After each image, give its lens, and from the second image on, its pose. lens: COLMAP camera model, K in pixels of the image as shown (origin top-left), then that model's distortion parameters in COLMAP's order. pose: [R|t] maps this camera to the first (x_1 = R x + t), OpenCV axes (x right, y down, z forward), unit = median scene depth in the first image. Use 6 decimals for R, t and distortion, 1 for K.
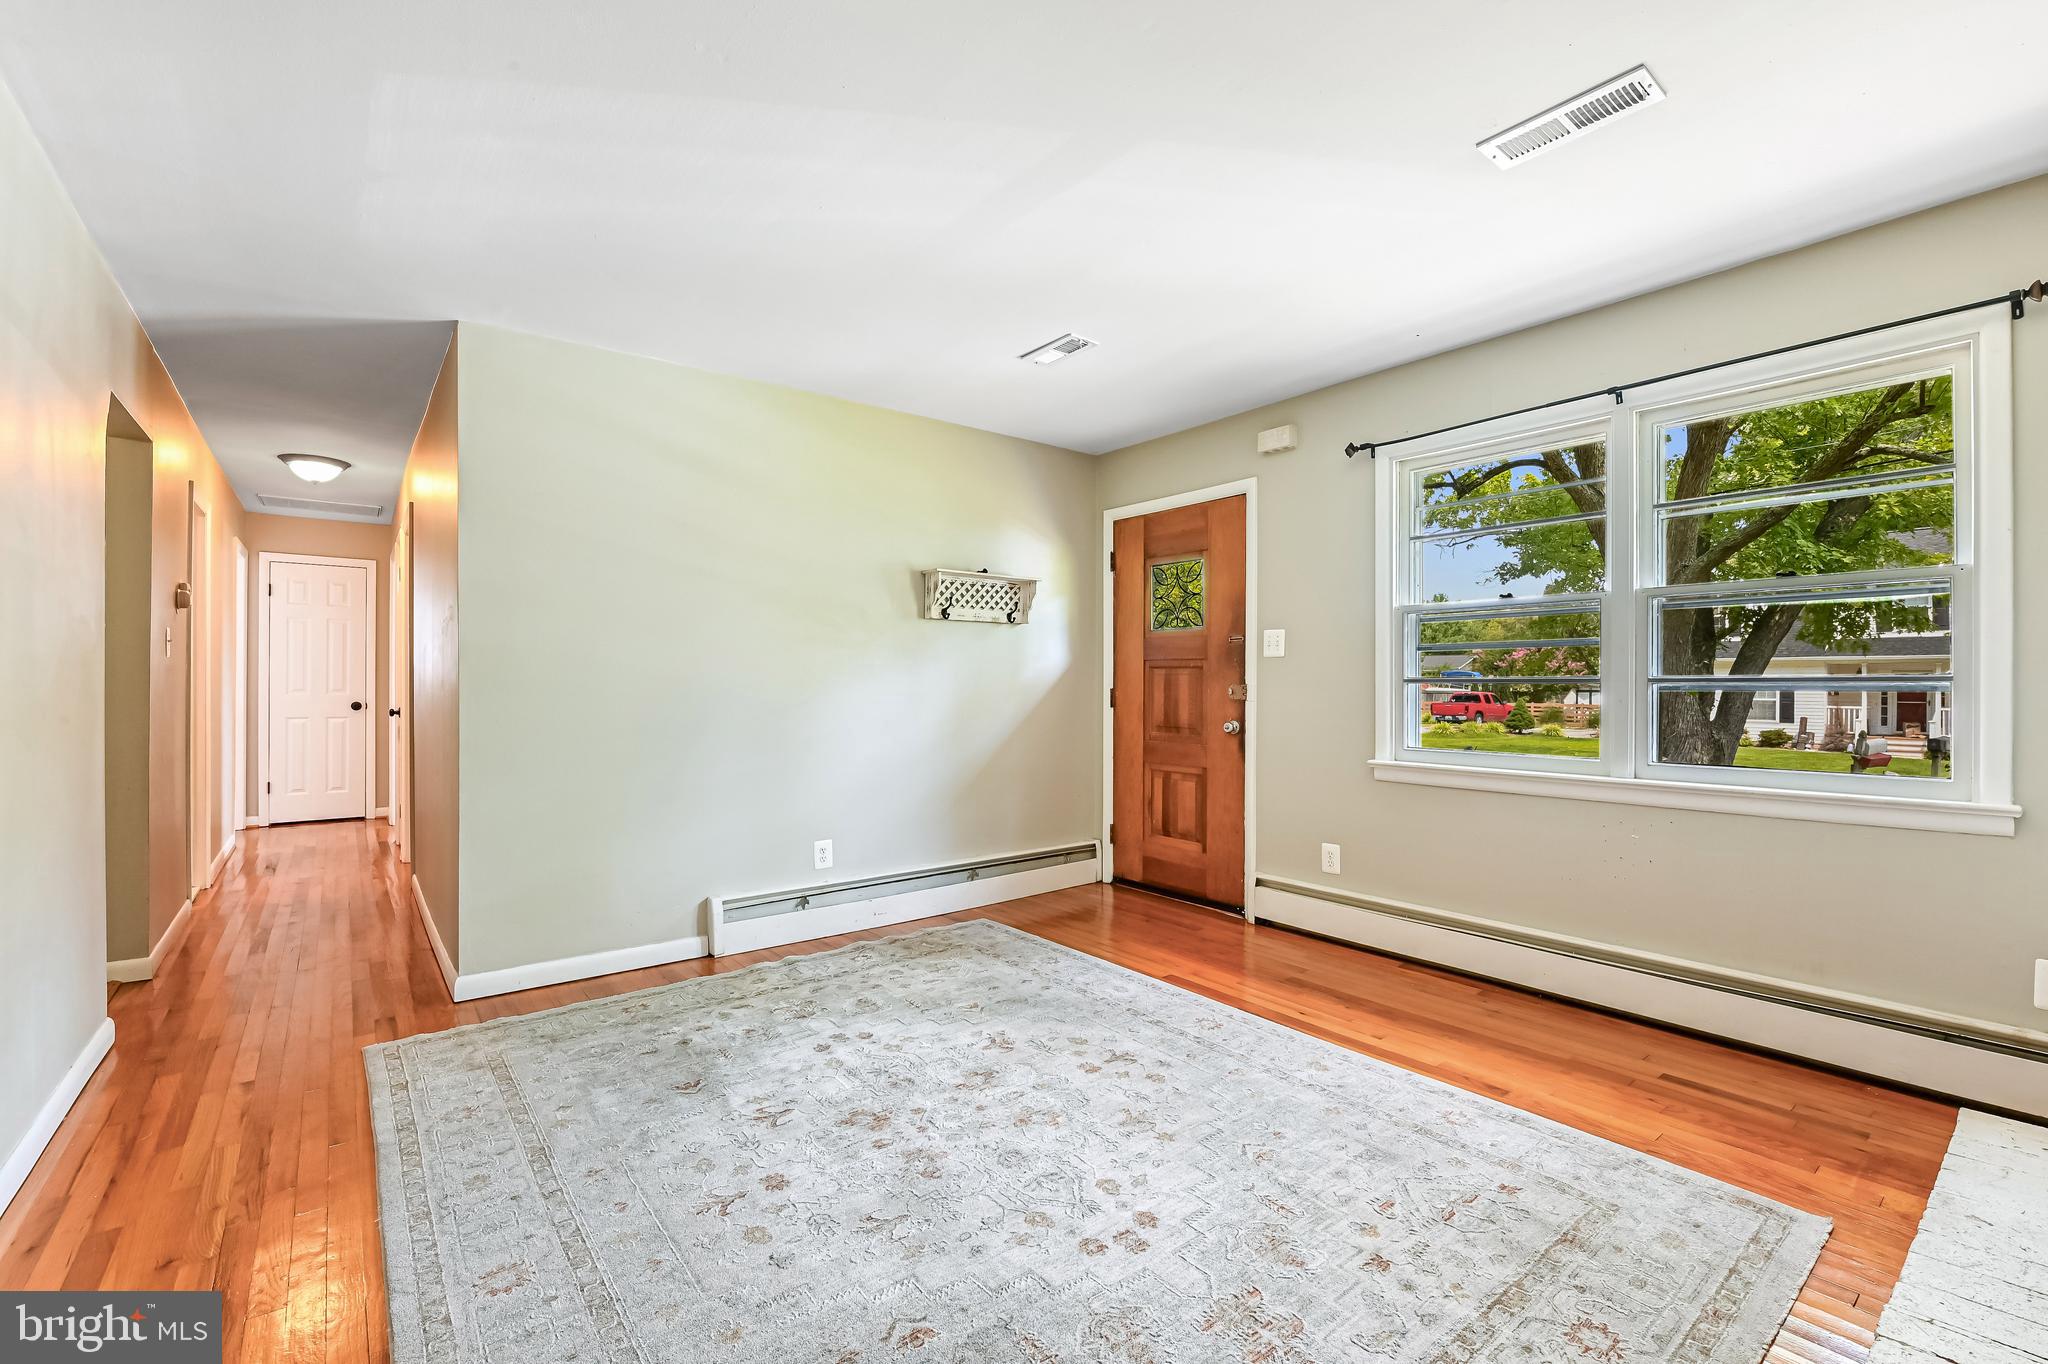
lens RADIAL K [[911.0, 0, 1037.6], [0, 911.0, 673.9], [0, 0, 1]] dist [-0.009259, -0.000321]
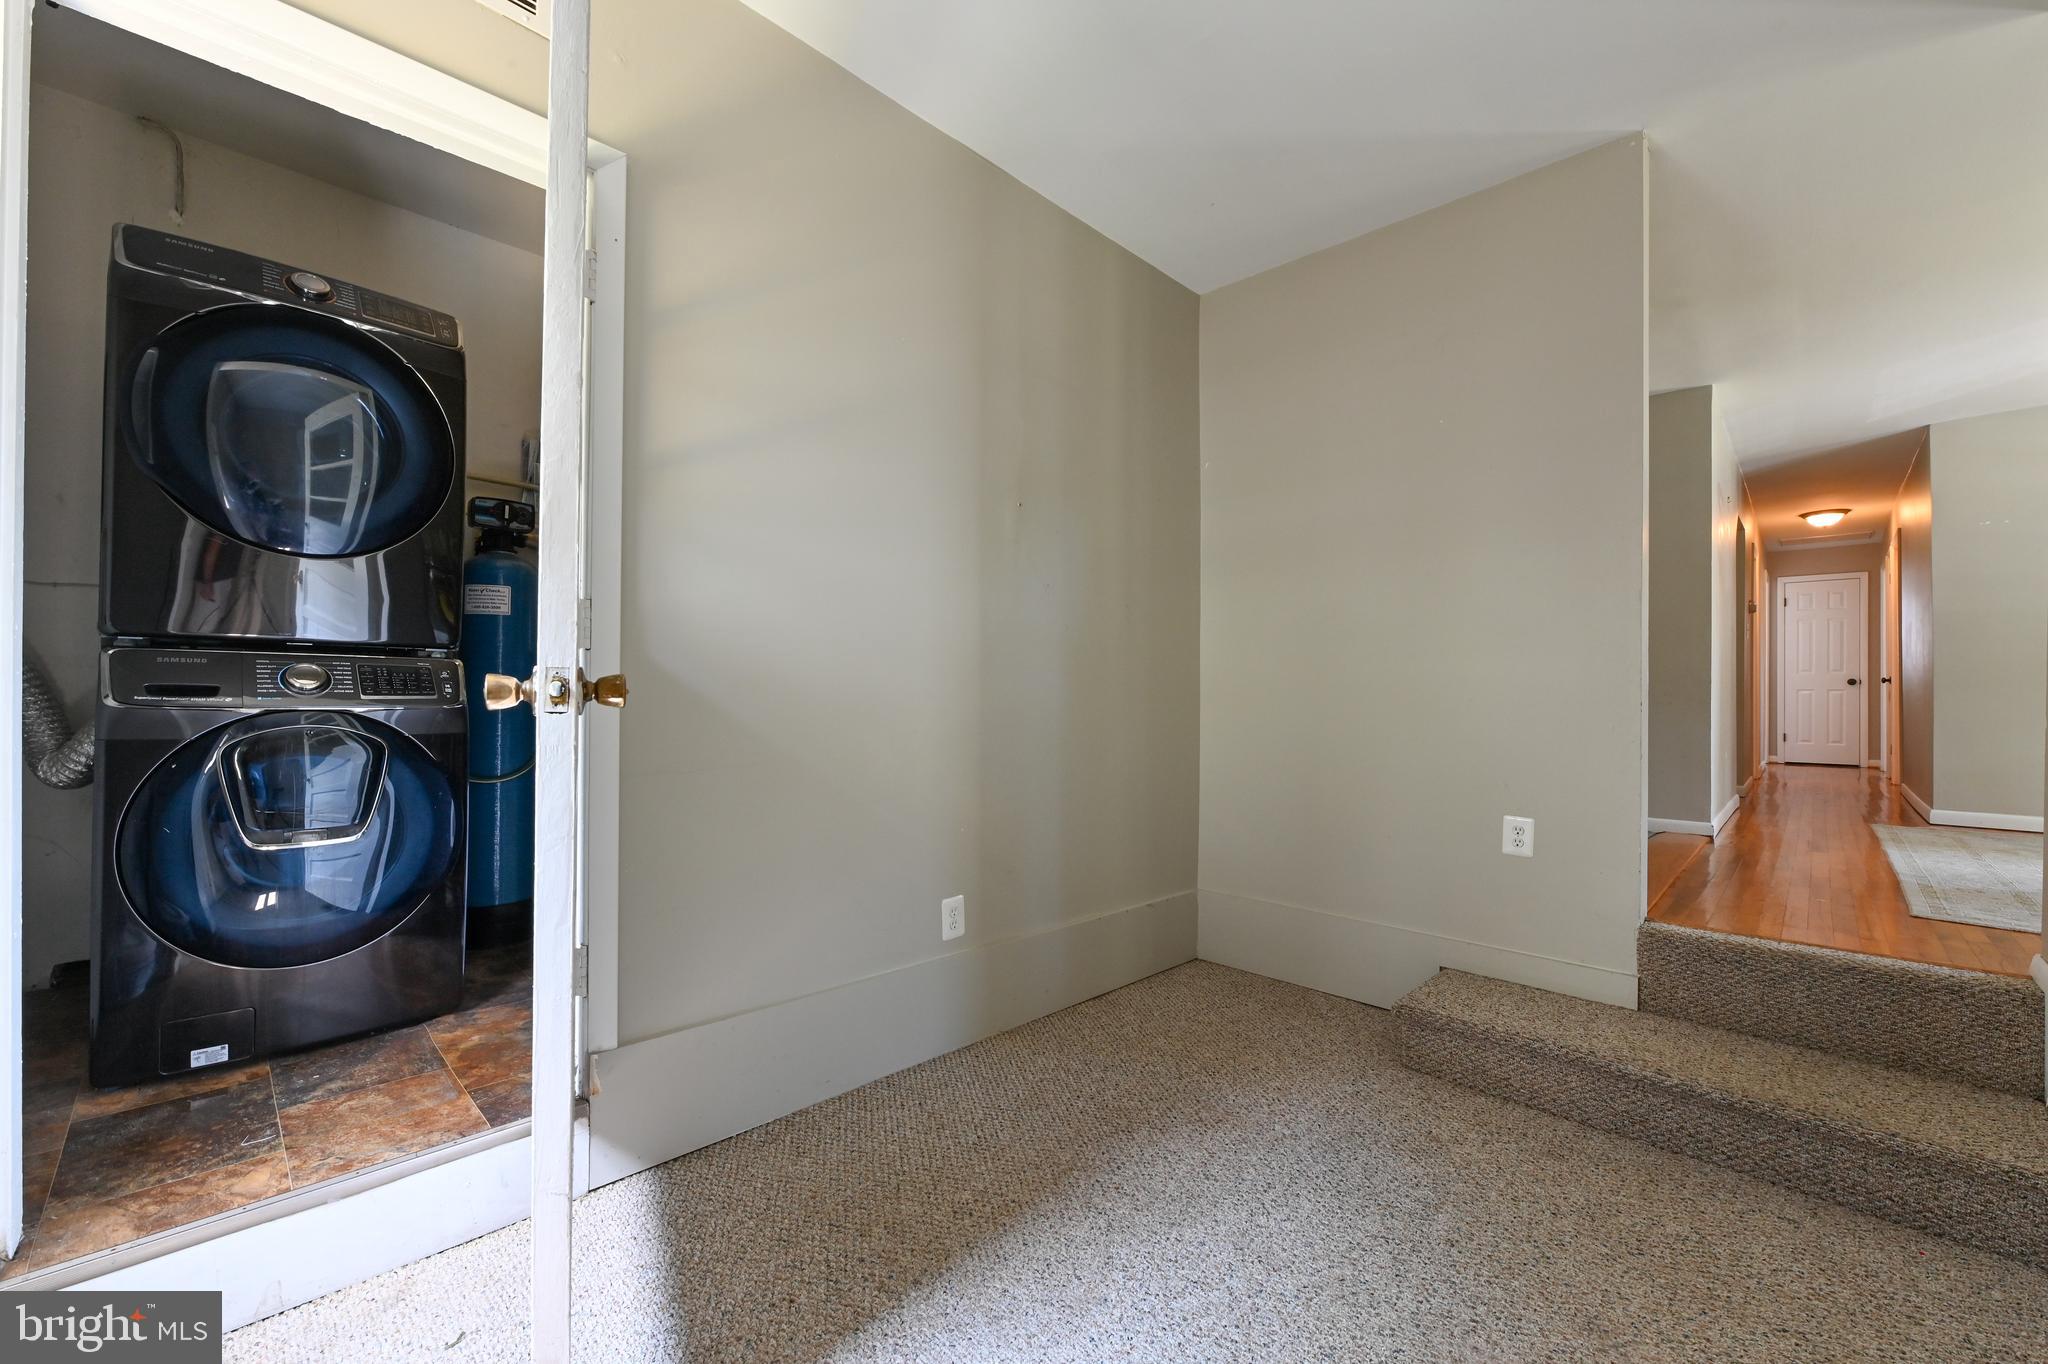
lens RADIAL K [[817.9, 0, 1044.6], [0, 817.9, 685.1], [0, 0, 1]] dist [-0.001132, -0.000227]
pose [[0.155835, -0.004690, -0.987772, 0.490797], [-0.003045, 0.999982, -0.005228, 0.091975], [0.987778, 0.003822, 0.155818, -0.705276]]
